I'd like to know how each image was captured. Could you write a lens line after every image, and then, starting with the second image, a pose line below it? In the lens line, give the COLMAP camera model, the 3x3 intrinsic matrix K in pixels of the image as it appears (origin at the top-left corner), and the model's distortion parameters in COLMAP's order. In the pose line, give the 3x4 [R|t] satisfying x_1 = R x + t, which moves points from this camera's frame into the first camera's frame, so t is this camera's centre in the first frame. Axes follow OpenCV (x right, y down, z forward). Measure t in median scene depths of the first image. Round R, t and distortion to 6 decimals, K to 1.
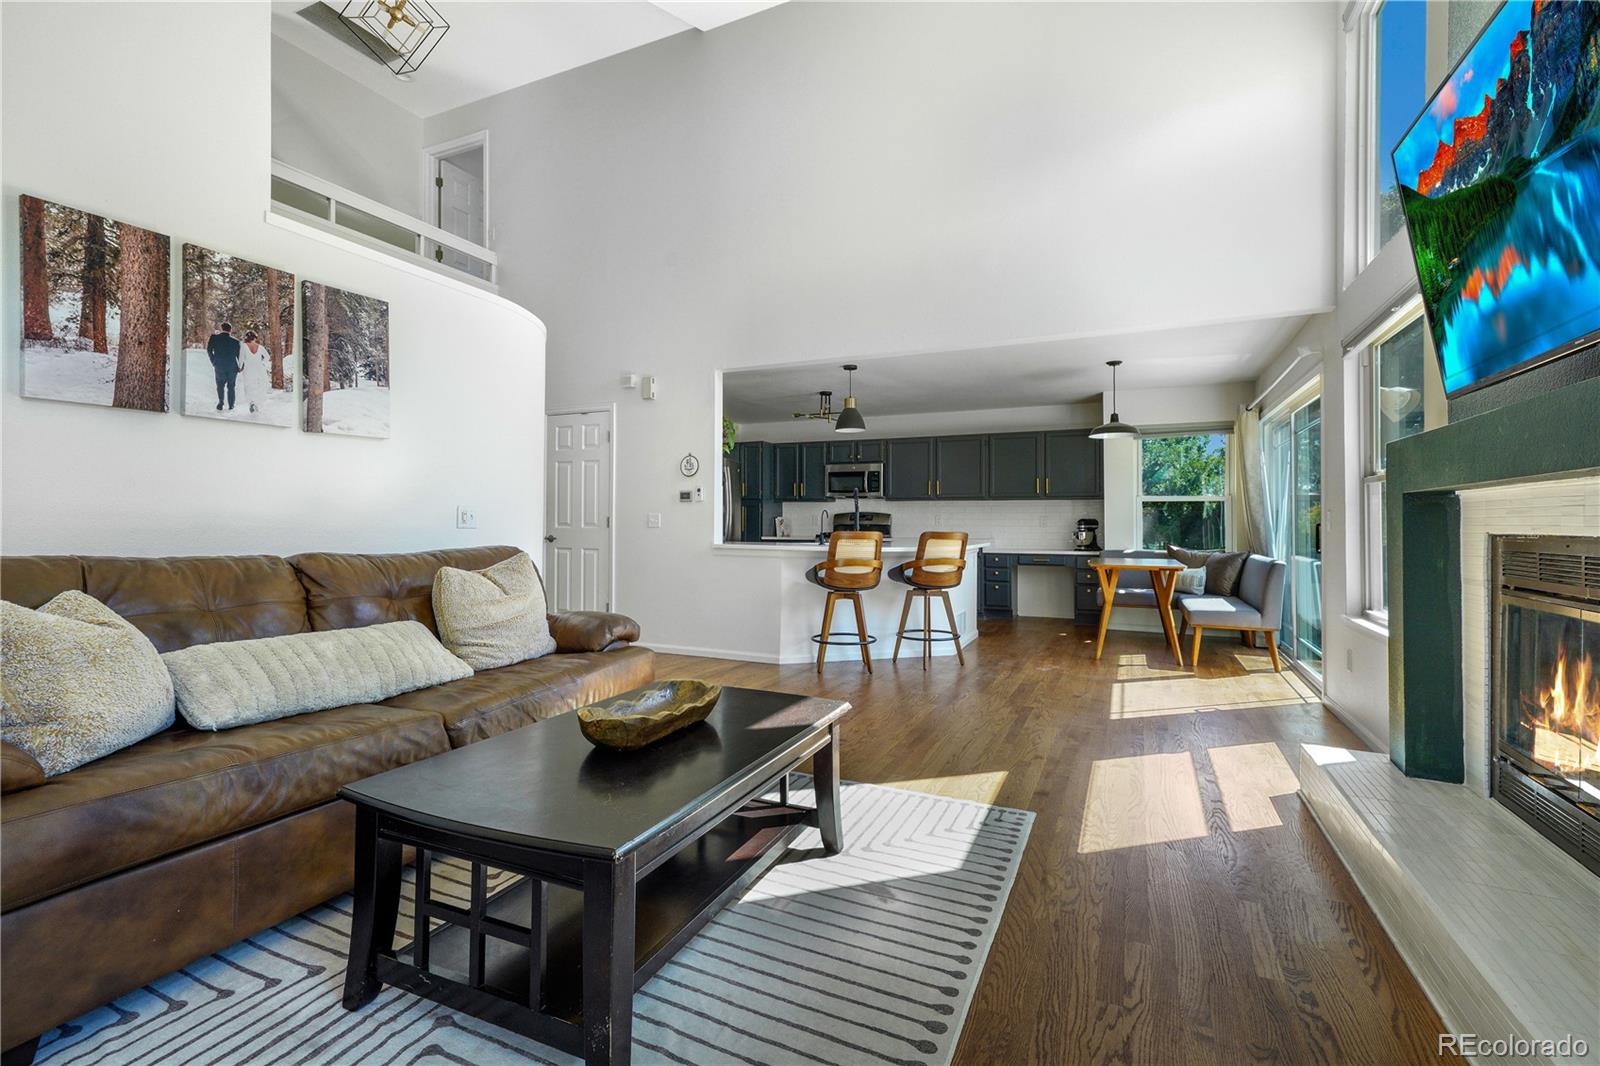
lens RADIAL K [[721.1, 0, 792.5], [0, 721.1, 526.6], [0, 0, 1]] dist [-0.001311, 0.000150]
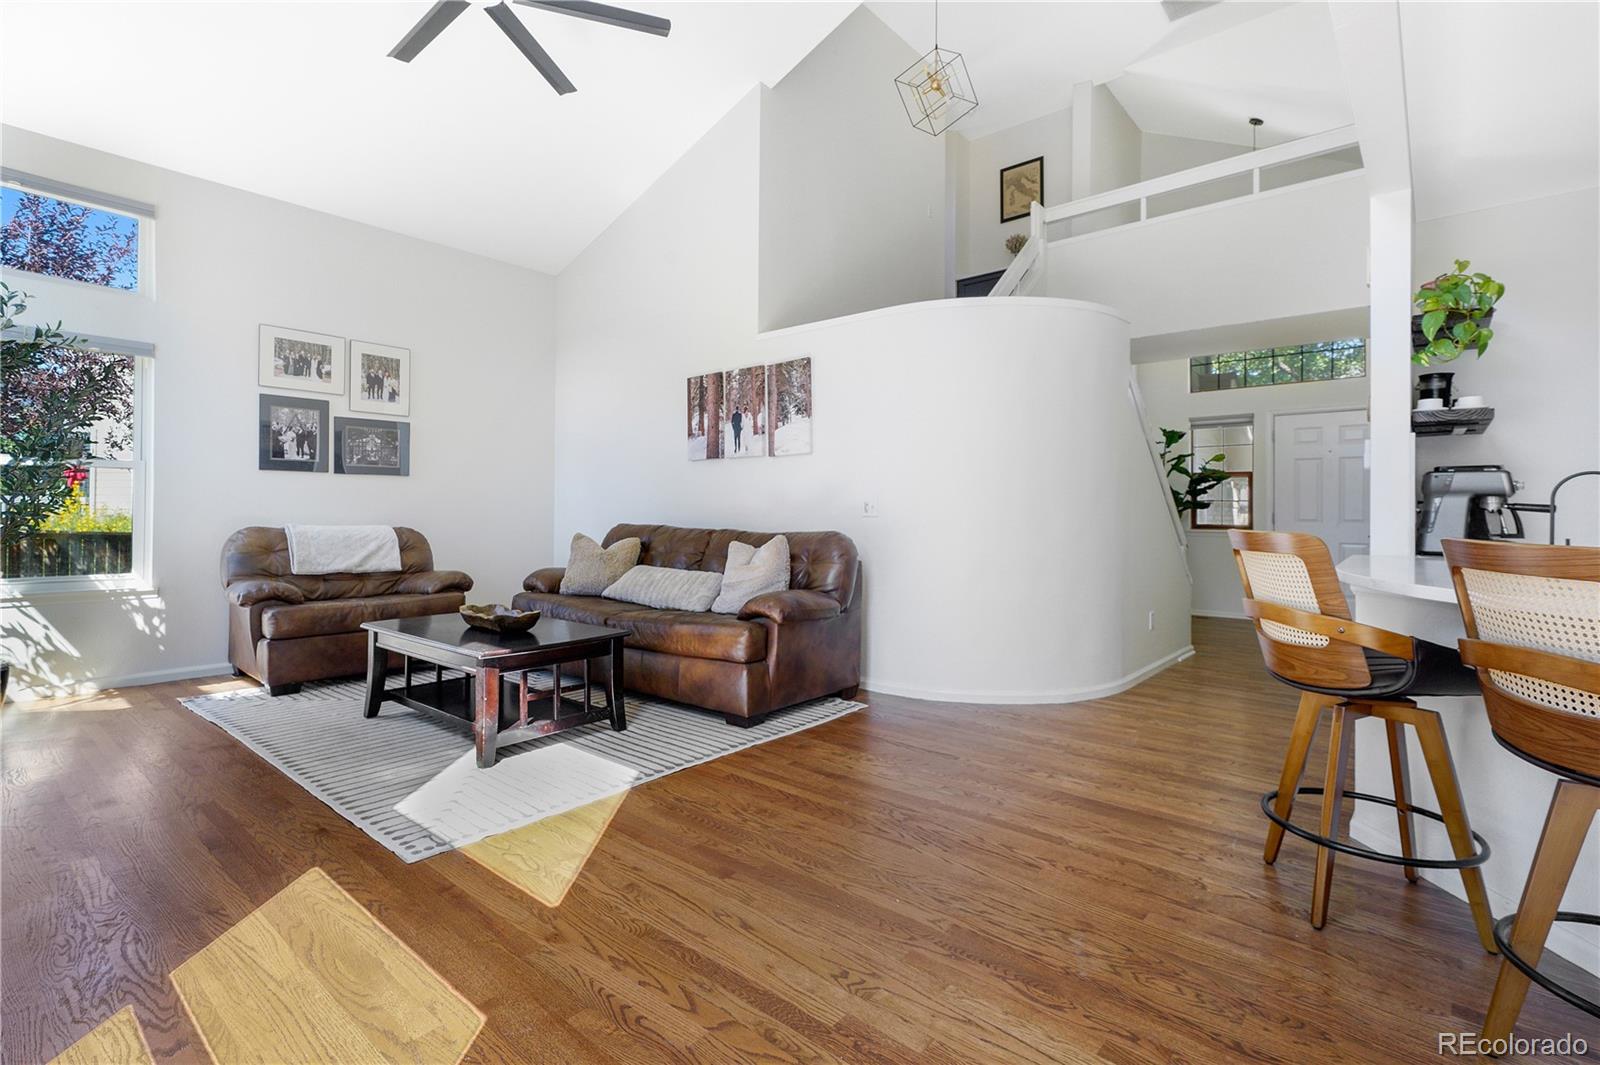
lens RADIAL K [[744.3, 0, 801.9], [0, 744.3, 509.7], [0, 0, 1]] dist [0.001177, 0.000074]
pose [[-0.252967, -0.009491, -0.967428, 0.869394], [-0.006662, 0.999945, -0.008068, 0.003013], [0.967452, 0.004404, -0.253017, 1.368455]]
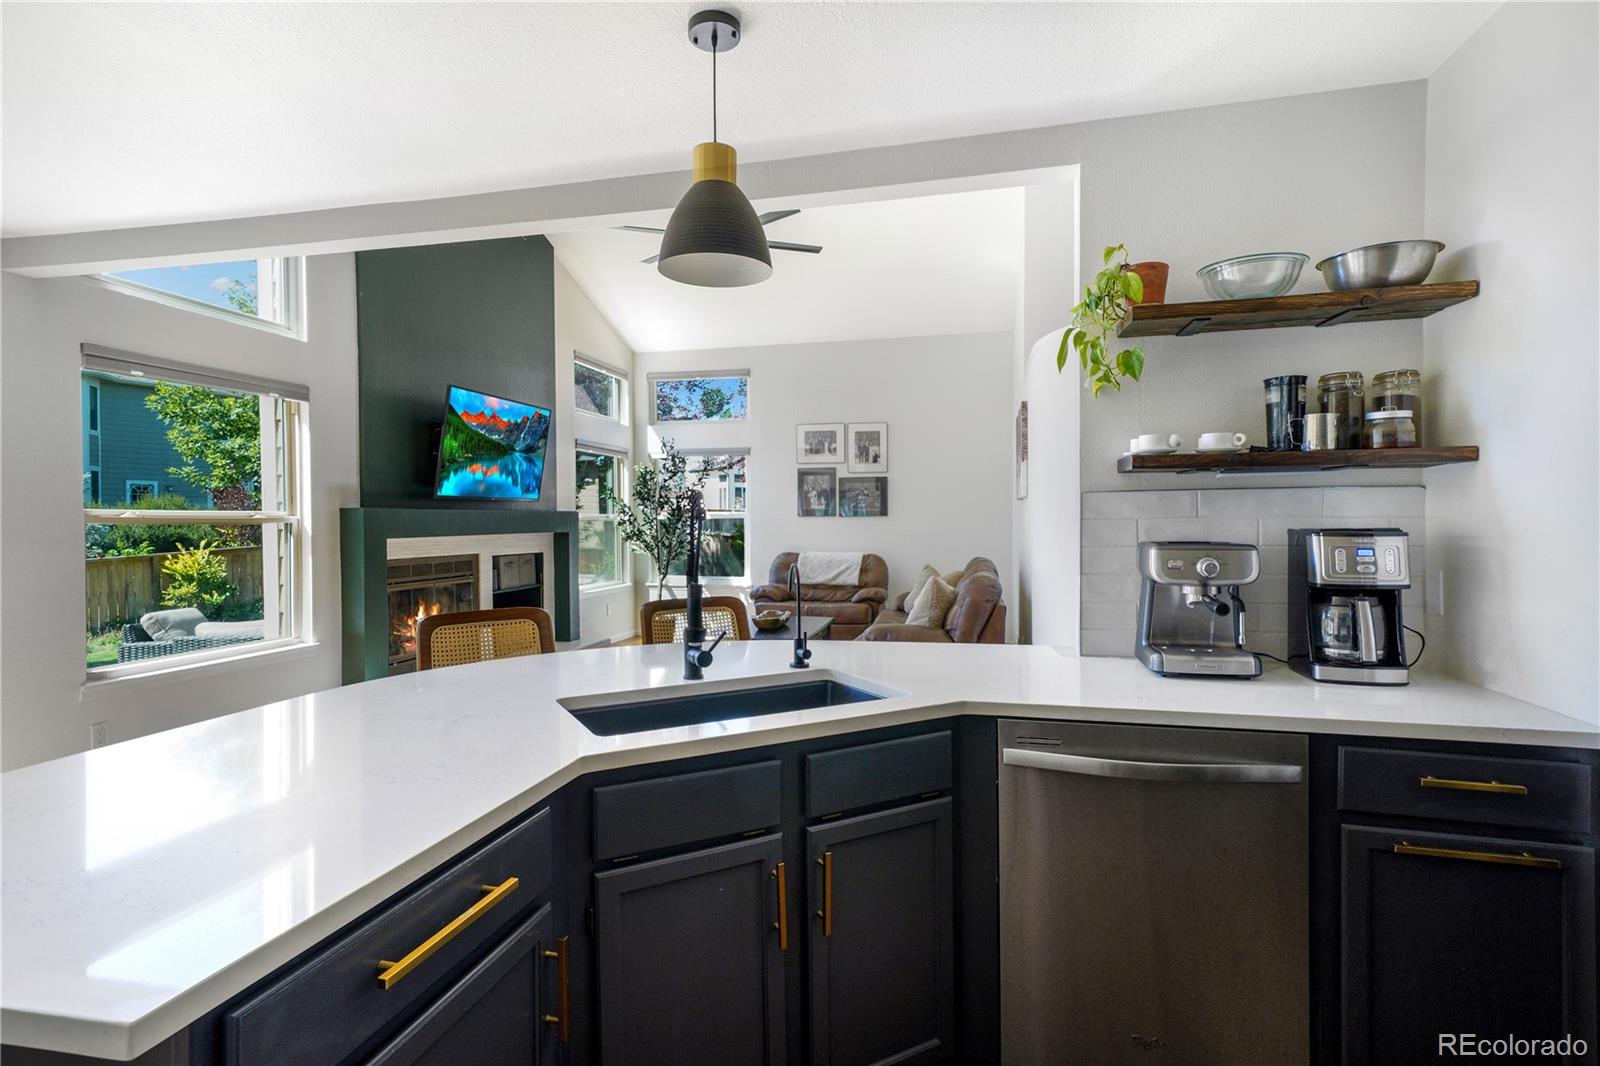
lens RADIAL K [[806.4, 0, 798.0], [0, 806.4, 522.8], [0, 0, 1]] dist [0.013467, -0.000332]
pose [[-0.977315, 0.000873, -0.211790, 0.222416], [-0.000455, 0.999981, 0.006226, -0.080266], [0.211791, 0.006181, -0.977295, 2.510734]]
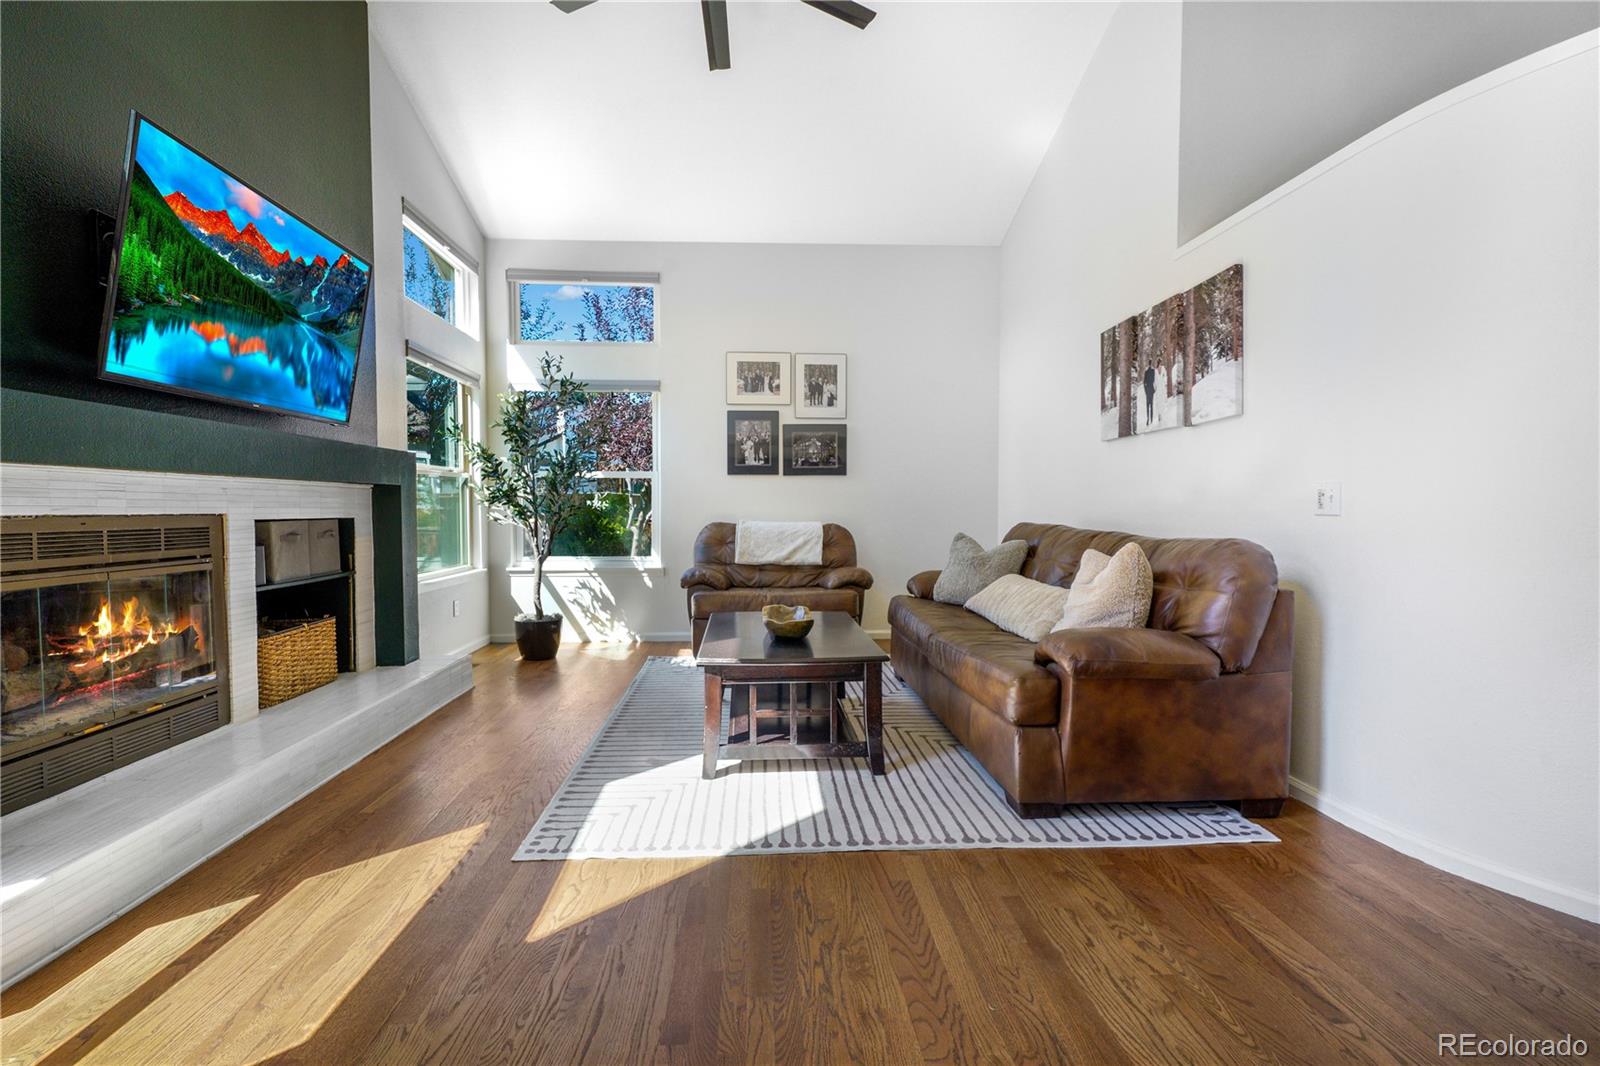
lens RADIAL K [[723.9, 0, 793.6], [0, 723.9, 534.6], [0, 0, 1]] dist [0.001211, 0.000100]
pose [[-0.880215, 0.014457, -0.474356, 0.368118], [-0.003122, 0.999338, 0.036251, -0.002002], [0.474566, 0.033390, -0.879587, 1.555783]]
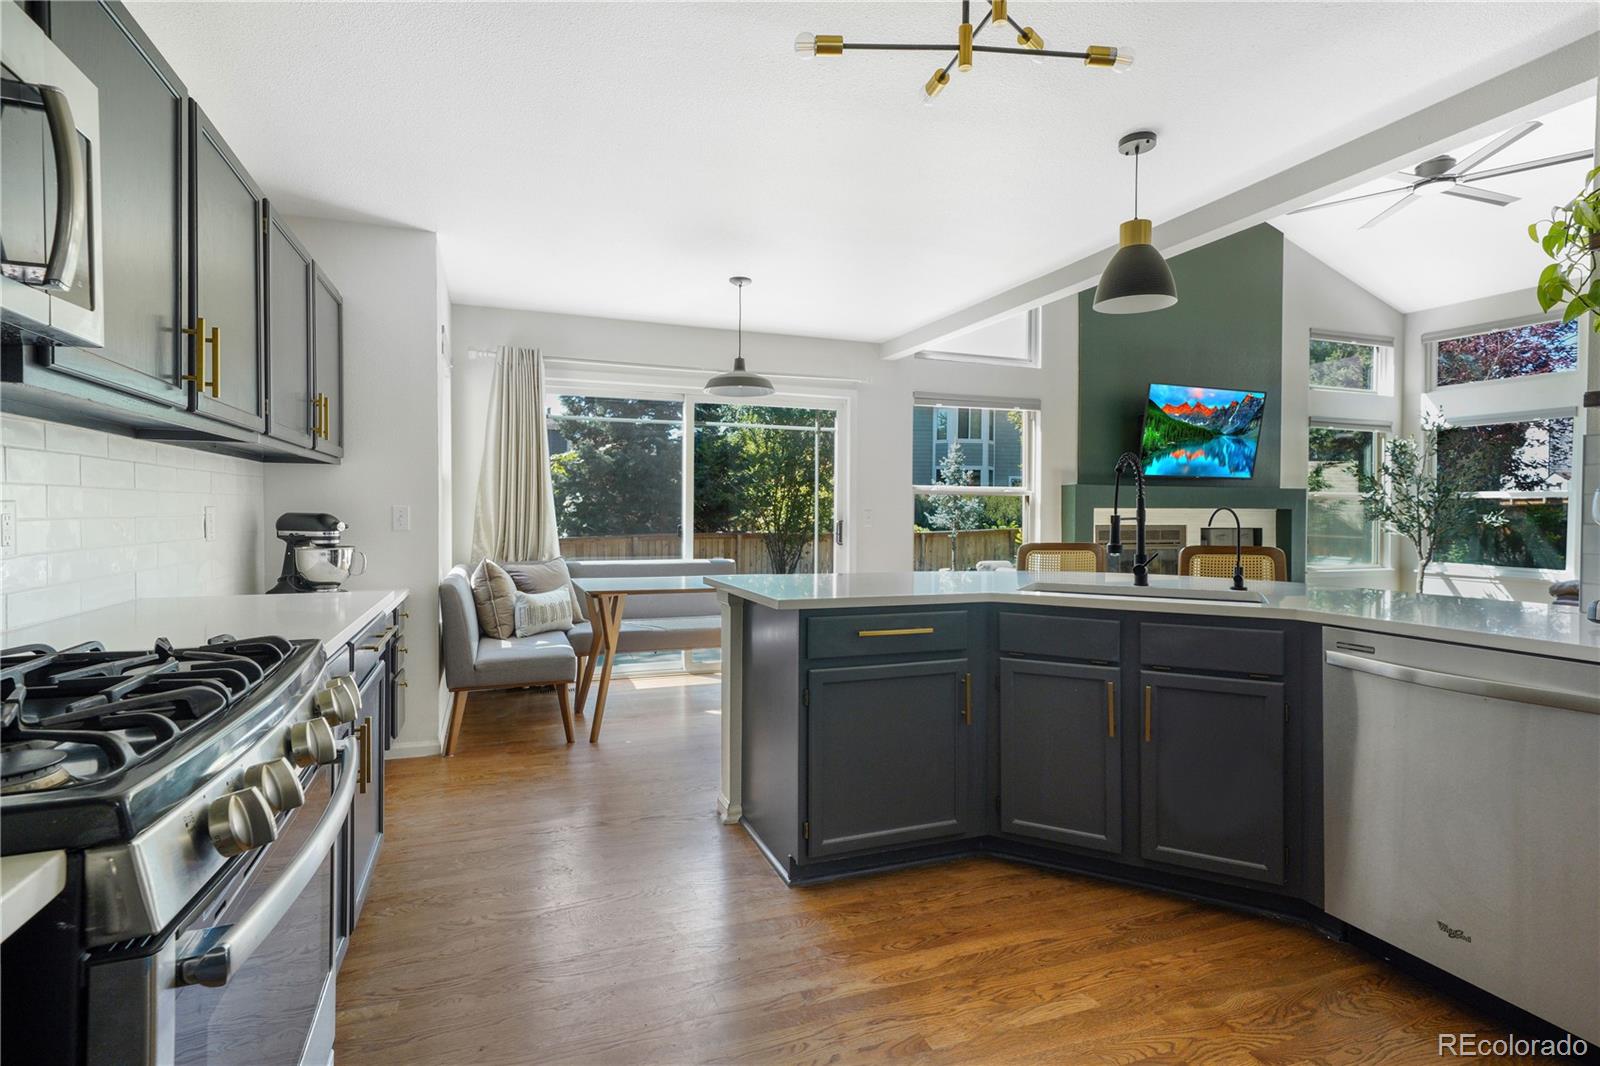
lens RADIAL K [[778.0, 0, 800.0], [0, 778.0, 533.0], [0, 0, 1]] dist [0.030697, 0.000256]
pose [[-0.735691, -0.025249, 0.676847, -0.124388], [-0.003015, 0.999417, 0.034005, -0.046283], [-0.677311, 0.022977, -0.735338, 2.770925]]
